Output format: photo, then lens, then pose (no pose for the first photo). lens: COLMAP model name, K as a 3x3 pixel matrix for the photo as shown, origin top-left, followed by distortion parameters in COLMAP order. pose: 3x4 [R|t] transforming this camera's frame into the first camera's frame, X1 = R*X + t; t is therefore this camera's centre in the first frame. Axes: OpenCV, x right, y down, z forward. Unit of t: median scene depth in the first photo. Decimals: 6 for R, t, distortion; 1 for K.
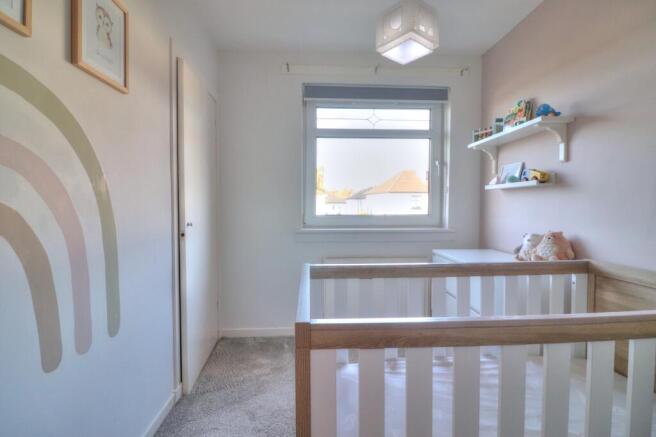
lens RADIAL K [[304.1, 0, 327.7], [0, 304.1, 210.7], [0, 0, 1]] dist [-0.000434, -0.012321]
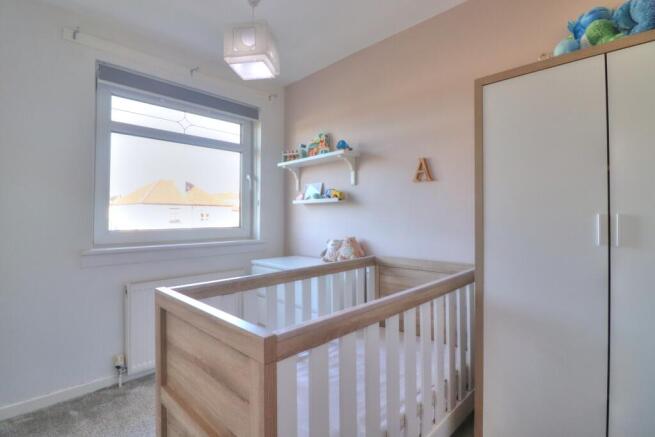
lens RADIAL K [[310.6, 0, 329.7], [0, 310.6, 211.4], [0, 0, 1]] dist [0.002875, -0.010386]
pose [[0.743099, 0.011668, 0.669080, -0.184831], [0.015213, 0.999295, -0.034322, 0.001692], [-0.669009, 0.035683, 0.742397, 0.036638]]
